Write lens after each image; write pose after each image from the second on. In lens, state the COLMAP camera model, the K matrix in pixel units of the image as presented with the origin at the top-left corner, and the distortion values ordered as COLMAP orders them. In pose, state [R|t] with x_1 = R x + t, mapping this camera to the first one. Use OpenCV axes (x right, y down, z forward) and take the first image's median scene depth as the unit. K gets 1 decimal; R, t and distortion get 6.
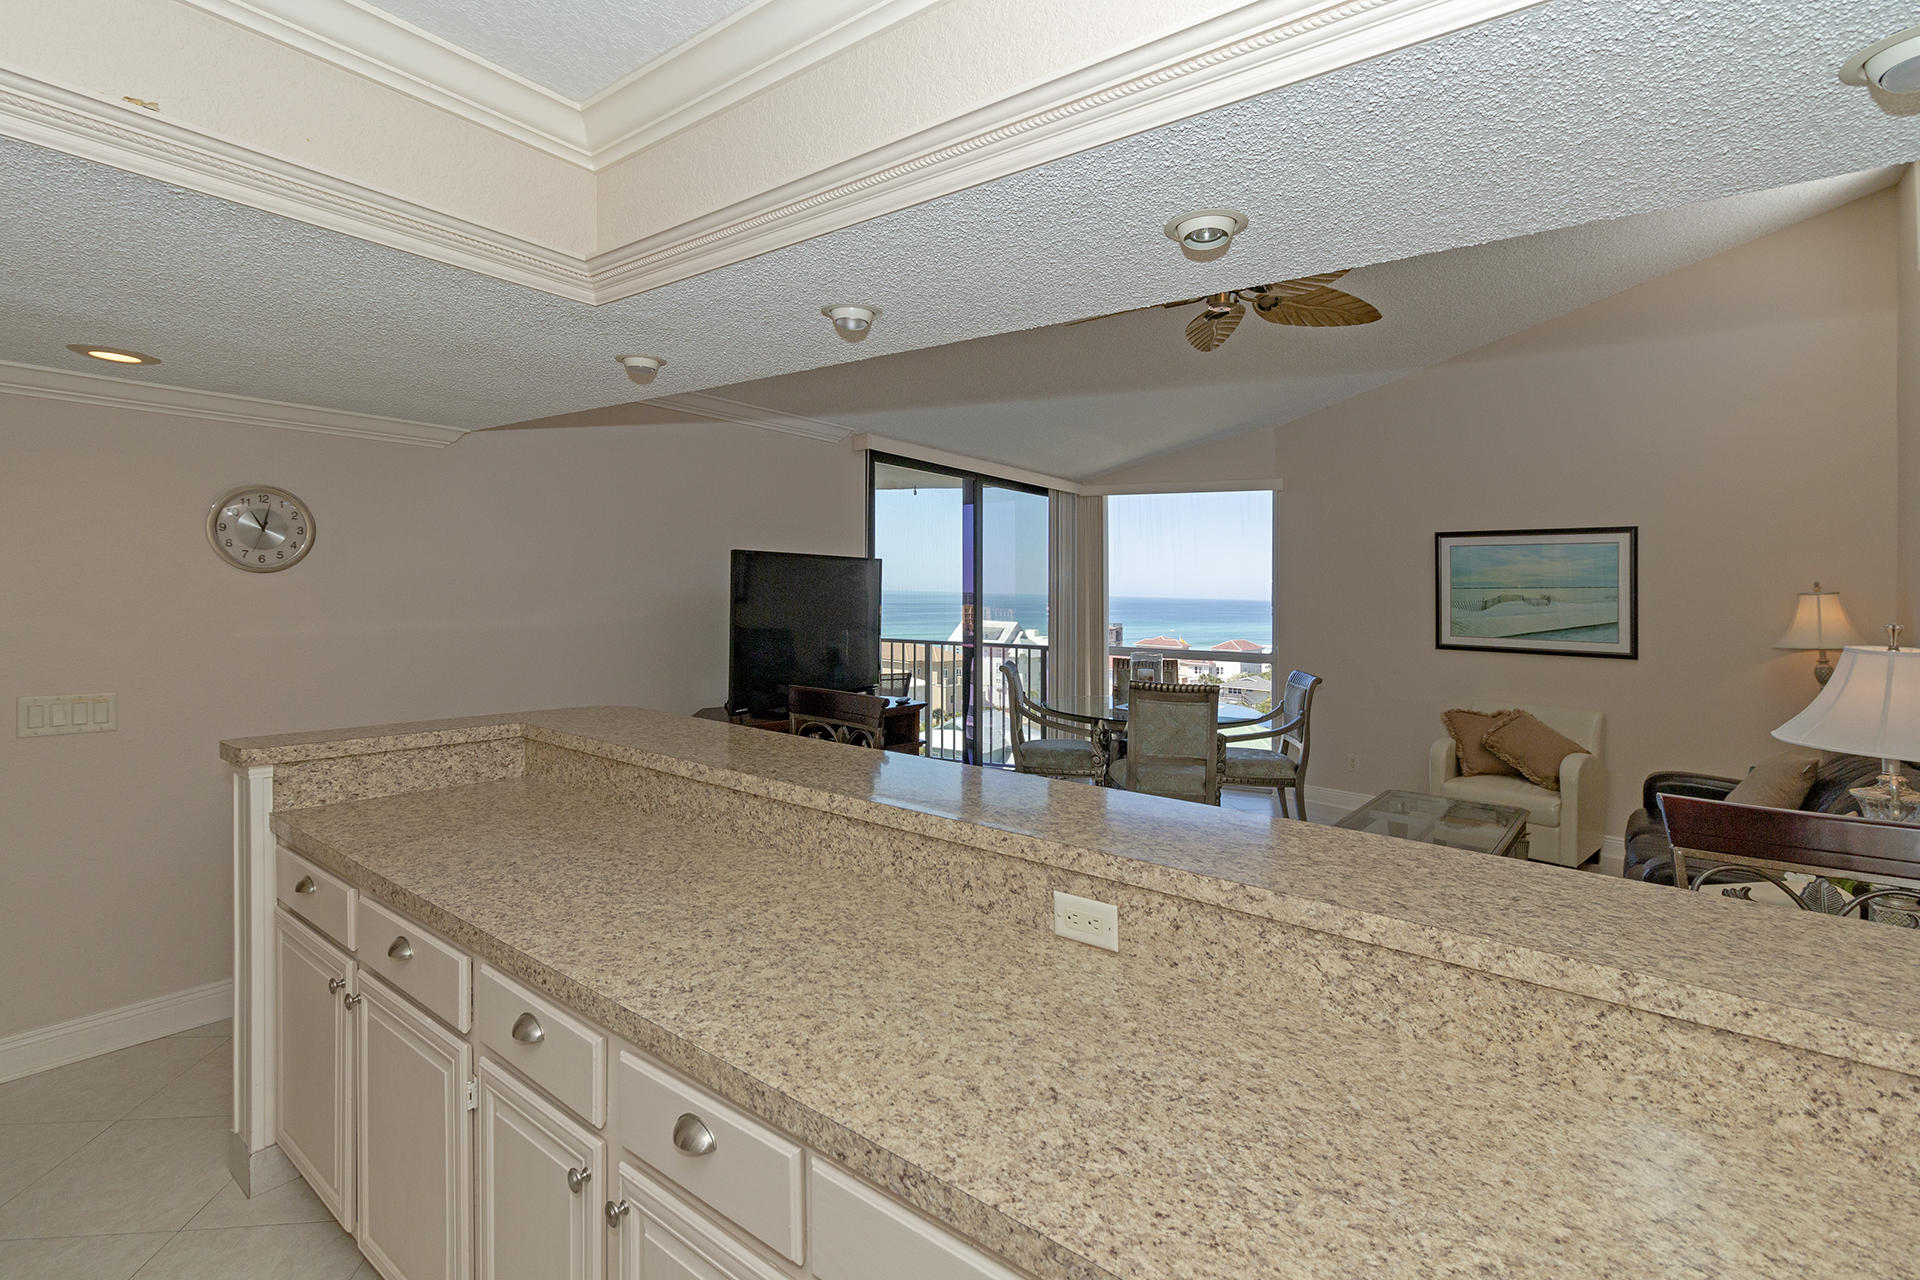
lens RADIAL K [[898.8, 0, 947.7], [0, 898.8, 558.7], [0, 0, 1]] dist [0.000779, 0.002094]
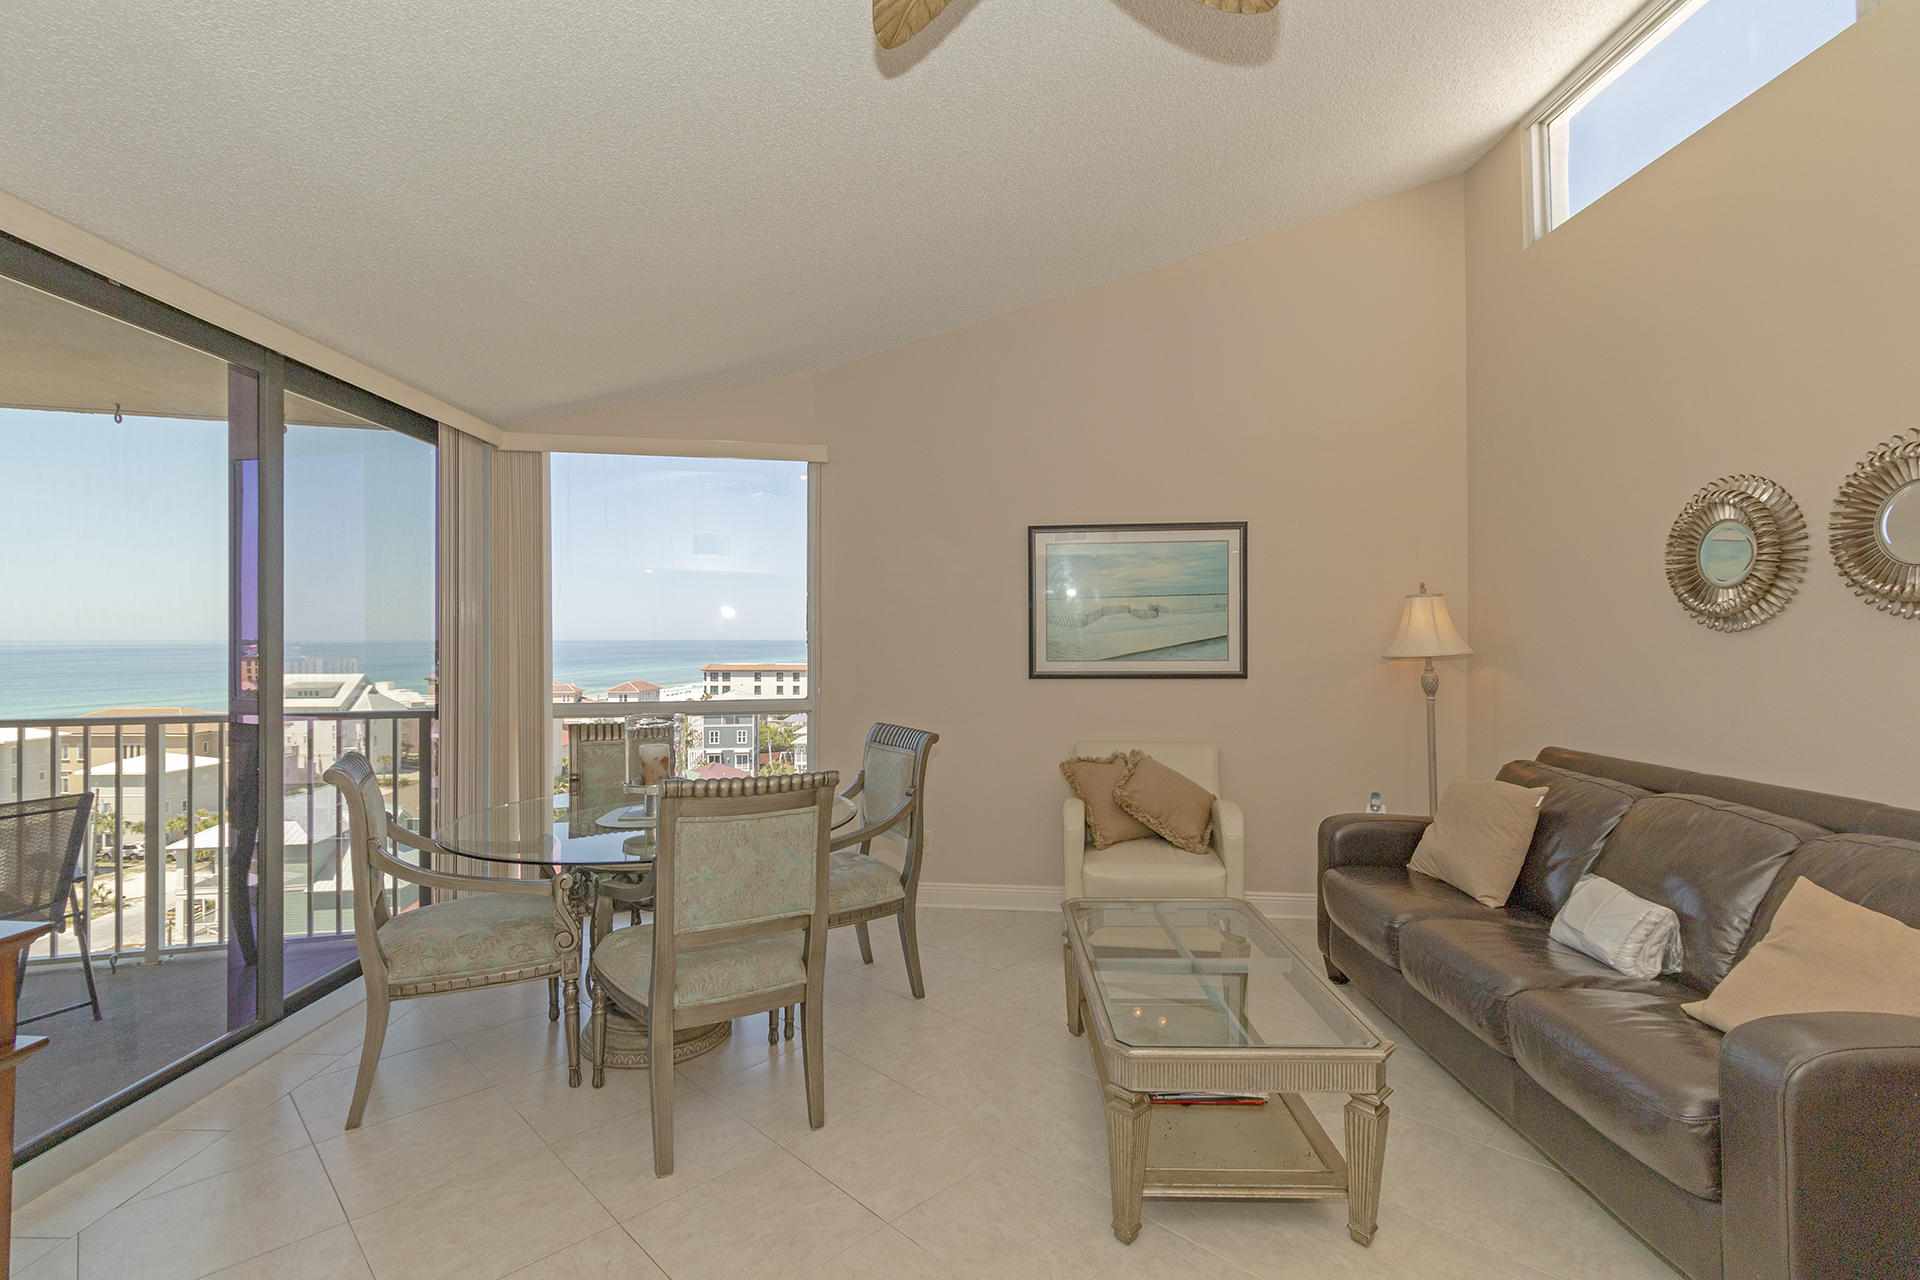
lens RADIAL K [[898.8, 0, 965.3], [0, 898.8, 618.2], [0, 0, 1]] dist [0.000779, 0.002094]
pose [[0.785163, -0.011674, 0.619179, 0.032541], [-0.001705, 0.999778, 0.021012, 0.034932], [-0.619286, -0.017554, 0.784969, 0.464040]]
